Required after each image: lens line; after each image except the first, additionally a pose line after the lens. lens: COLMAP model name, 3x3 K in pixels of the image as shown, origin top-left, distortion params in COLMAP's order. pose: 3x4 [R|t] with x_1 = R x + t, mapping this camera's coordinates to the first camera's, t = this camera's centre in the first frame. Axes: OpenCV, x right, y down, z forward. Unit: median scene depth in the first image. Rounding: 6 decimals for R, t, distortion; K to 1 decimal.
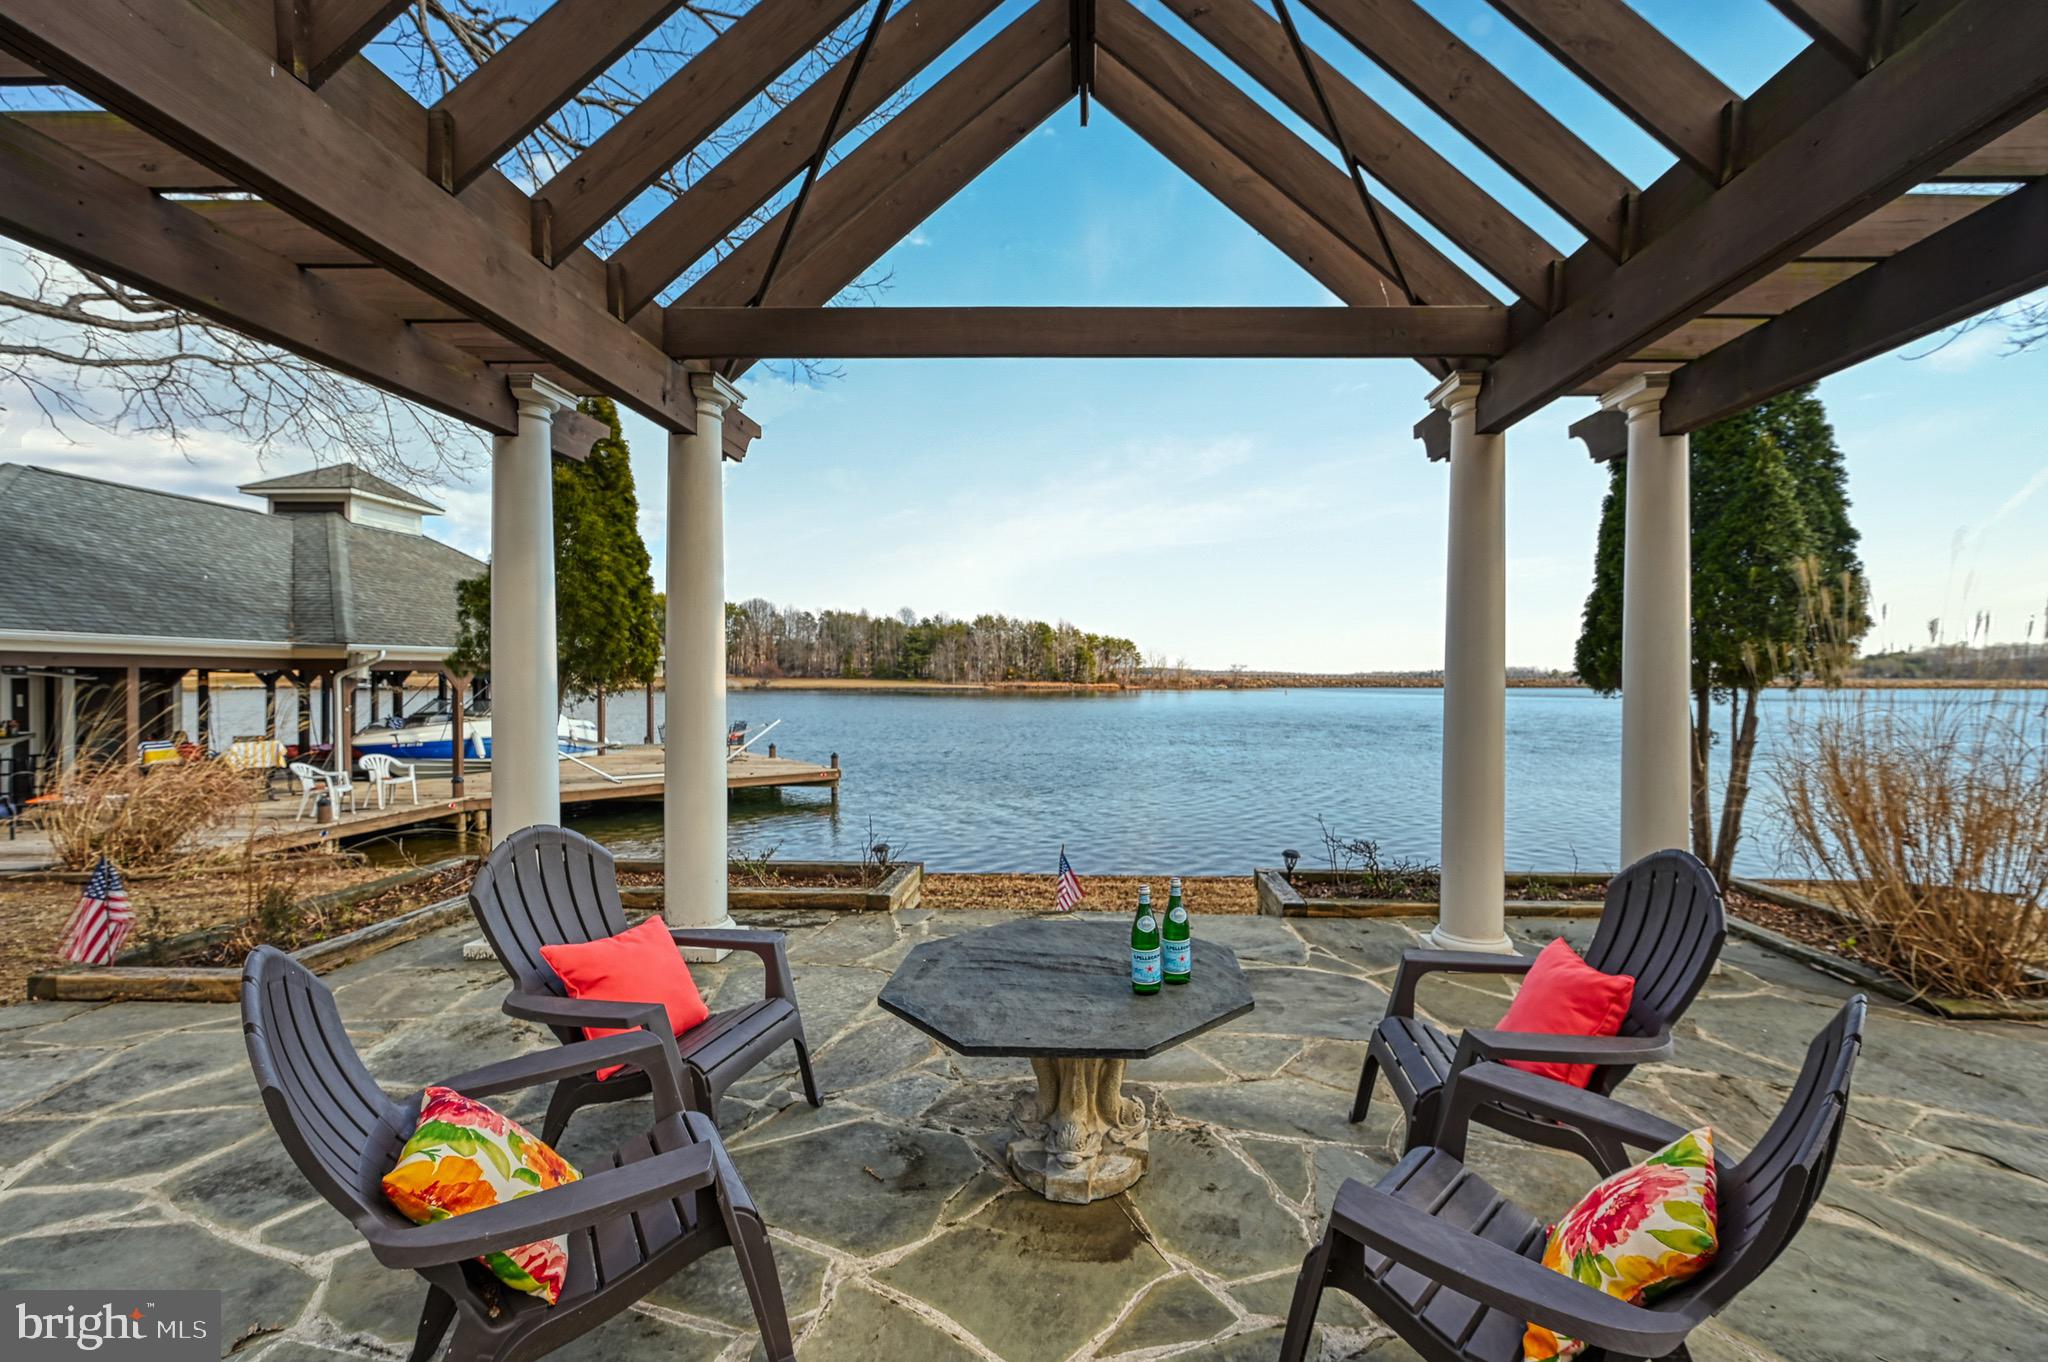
lens RADIAL K [[825.1, 0, 1089.7], [0, 825.1, 698.6], [0, 0, 1]] dist [0.002471, -0.001187]
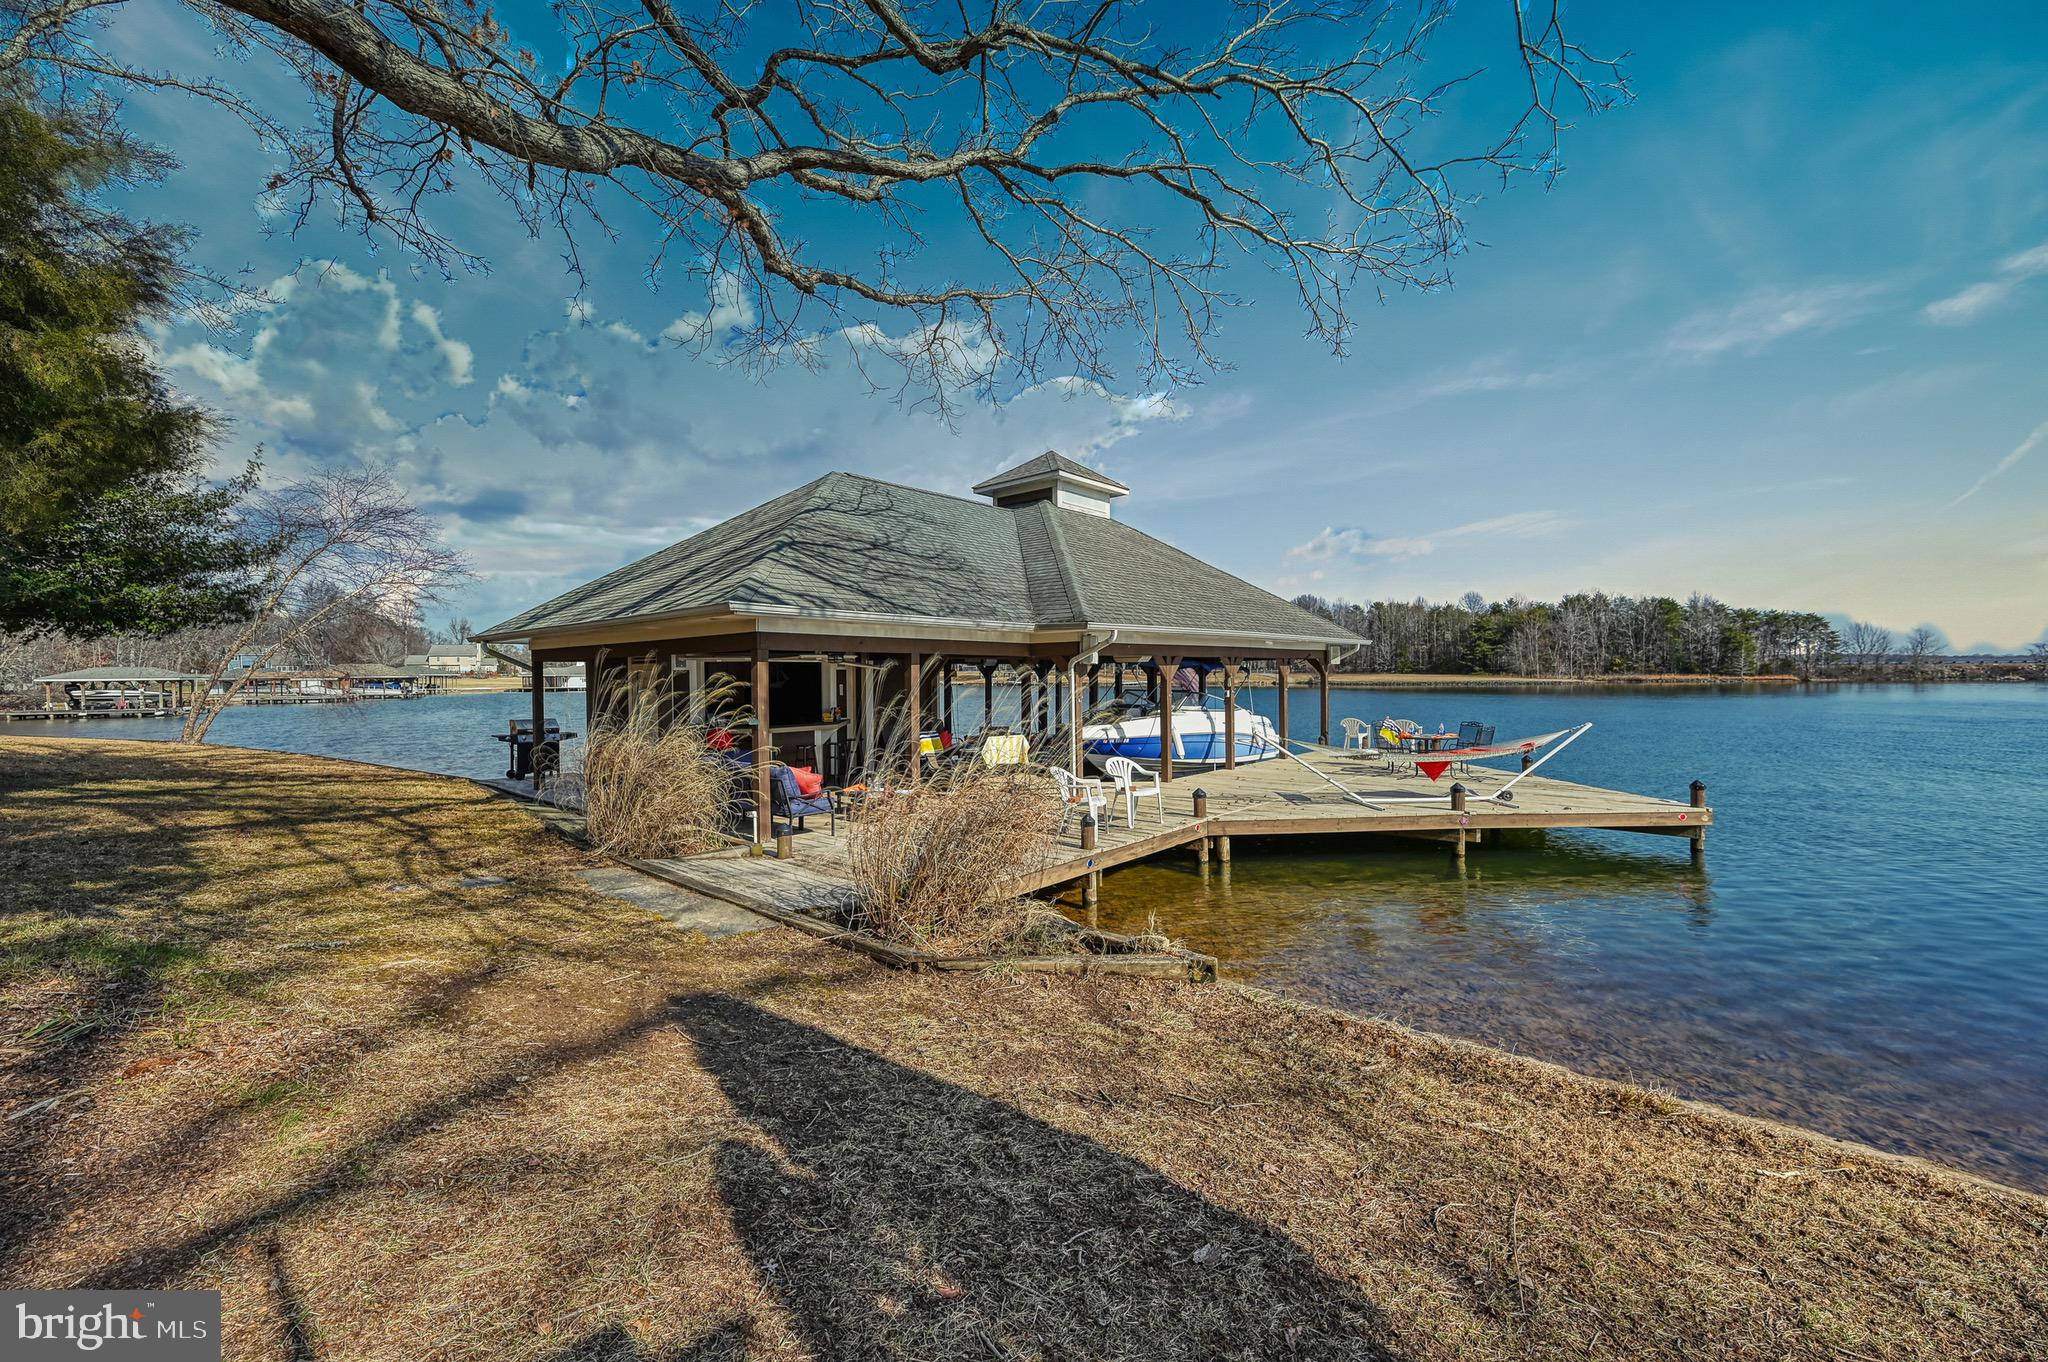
lens RADIAL K [[825.1, 0, 1023.0], [0, 825.1, 683.2], [0, 0, 1]] dist [0.002471, -0.001187]
pose [[0.767805, -0.003930, -0.640671, -0.260846], [-0.005077, 0.999912, -0.012219, 0.003891], [0.640663, 0.012635, 0.767718, 0.199819]]
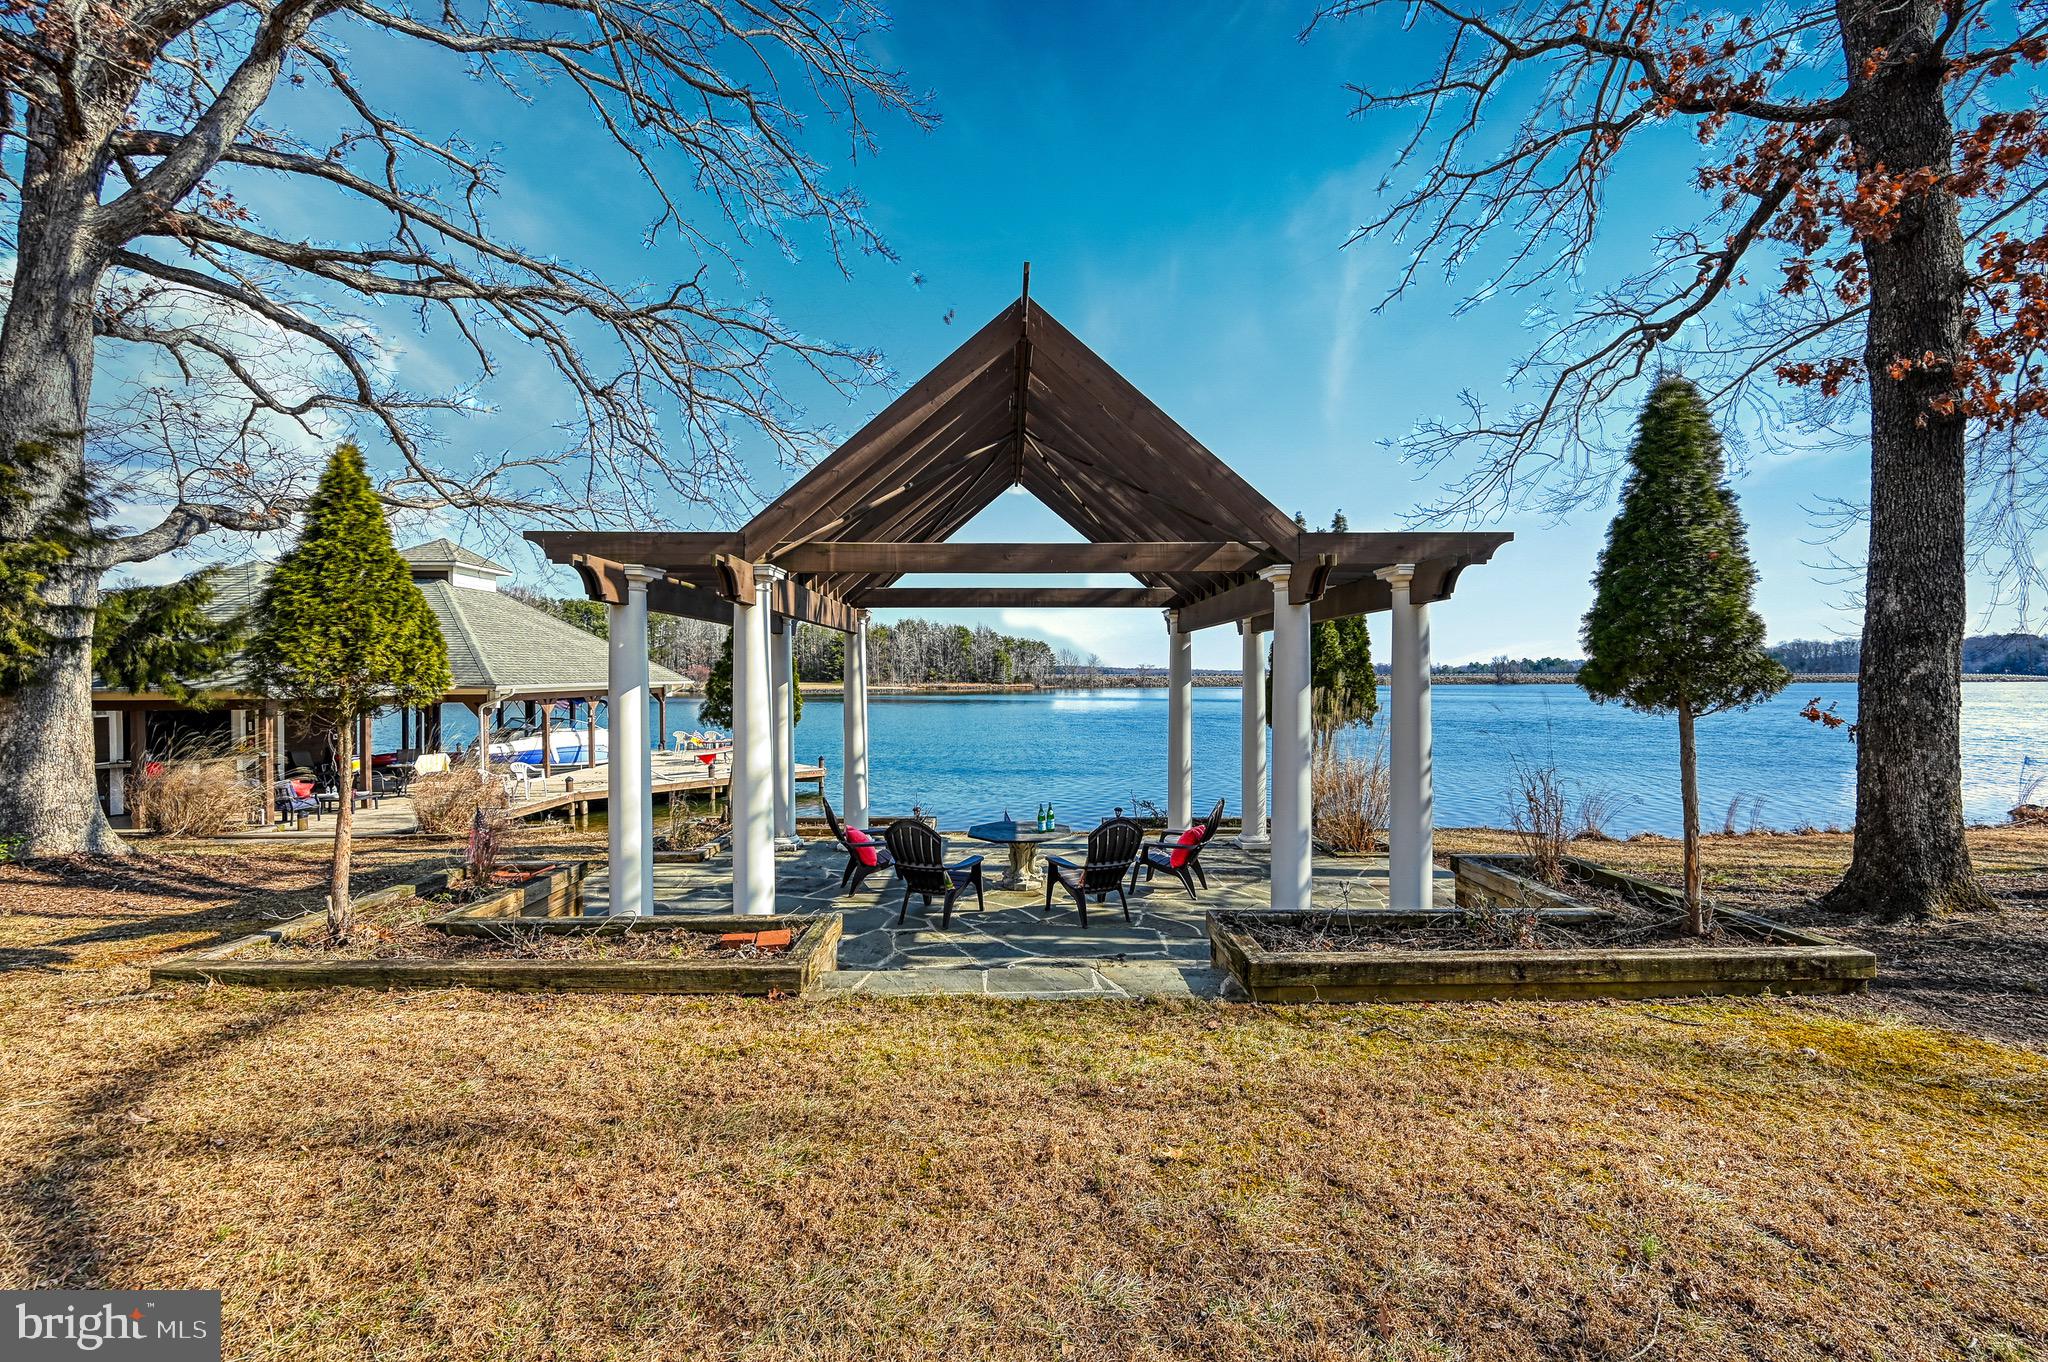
lens RADIAL K [[825.1, 0, 1011.7], [0, 825.1, 688.0], [0, 0, 1]] dist [0.002471, -0.001187]
pose [[0.999924, -0.011201, 0.005226, -0.008177], [0.011261, 0.999870, -0.011557, -0.021312], [-0.005096, 0.011615, 0.999920, -0.274083]]
